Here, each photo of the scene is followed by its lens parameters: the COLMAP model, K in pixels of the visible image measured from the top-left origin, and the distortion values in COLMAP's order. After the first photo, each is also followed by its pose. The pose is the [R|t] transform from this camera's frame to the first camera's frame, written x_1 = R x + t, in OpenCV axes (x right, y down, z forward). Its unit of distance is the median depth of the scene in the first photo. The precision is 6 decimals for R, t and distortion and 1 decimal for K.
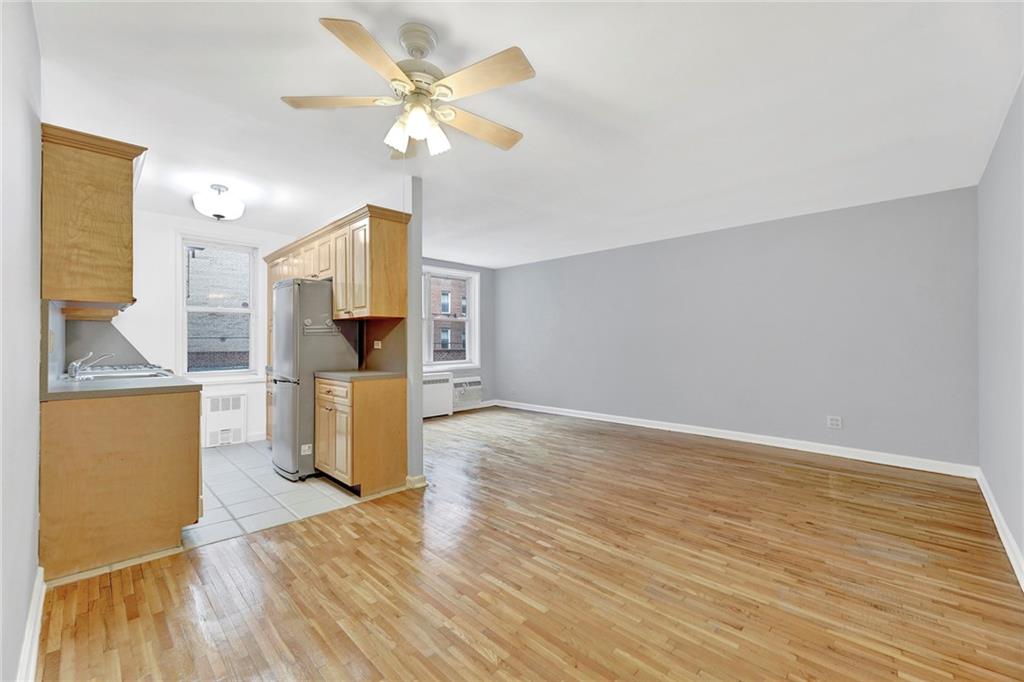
lens RADIAL K [[419.9, 0, 508.4], [0, 419.9, 339.6], [0, 0, 1]] dist [-0.006773, -0.000398]
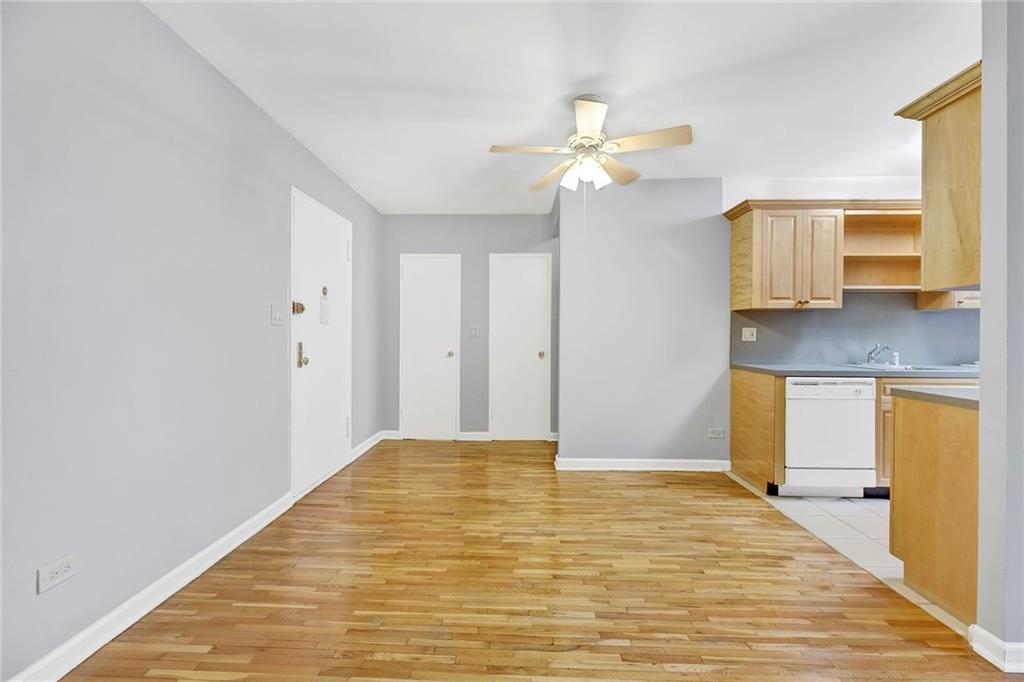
lens RADIAL K [[419.9, 0, 501.2], [0, 419.9, 332.7], [0, 0, 1]] dist [-0.006773, -0.000398]
pose [[-0.741595, -0.005376, -0.670827, 0.552751], [0.002953, 0.999932, -0.011277, 0.008659], [0.670842, -0.010344, -0.741528, 1.145911]]
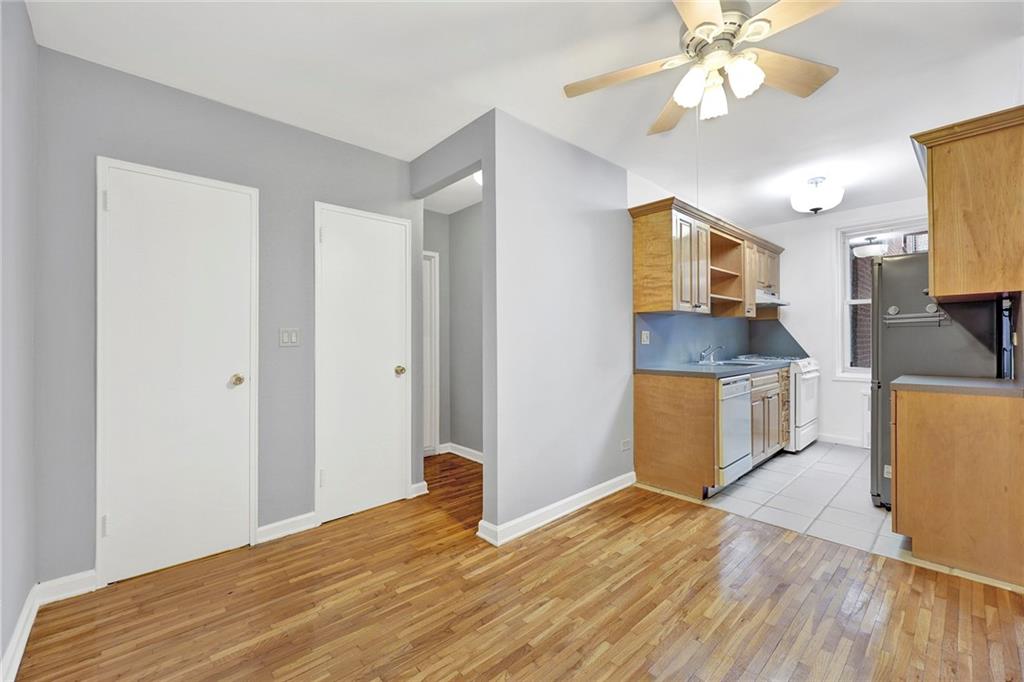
lens RADIAL K [[419.9, 0, 508.4], [0, 419.9, 333.8], [0, 0, 1]] dist [-0.006773, -0.000398]
pose [[-0.048691, -0.015988, -0.998686, 0.412207], [0.017007, 0.999714, -0.016833, 0.005151], [0.998669, -0.017805, -0.048406, 0.397338]]
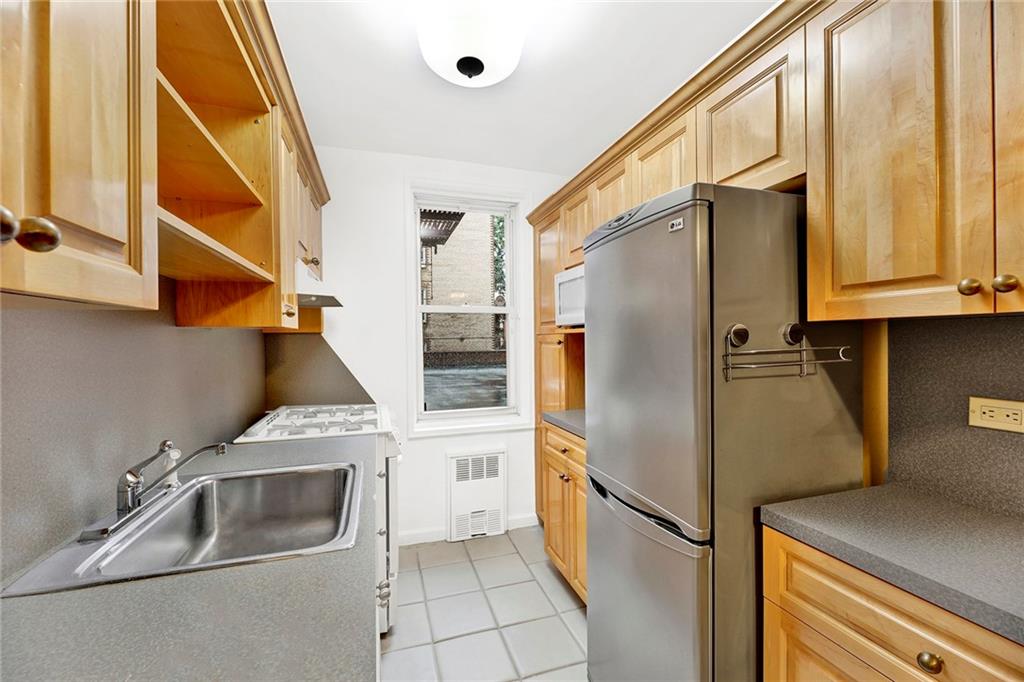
lens RADIAL K [[419.9, 0, 513.0], [0, 419.9, 341.6], [0, 0, 1]] dist [-0.006773, -0.000398]
pose [[0.889473, -0.005476, -0.456955, -0.594202], [0.011692, 0.999874, 0.010775, -0.049746], [0.456838, -0.014927, 0.889425, 0.825919]]
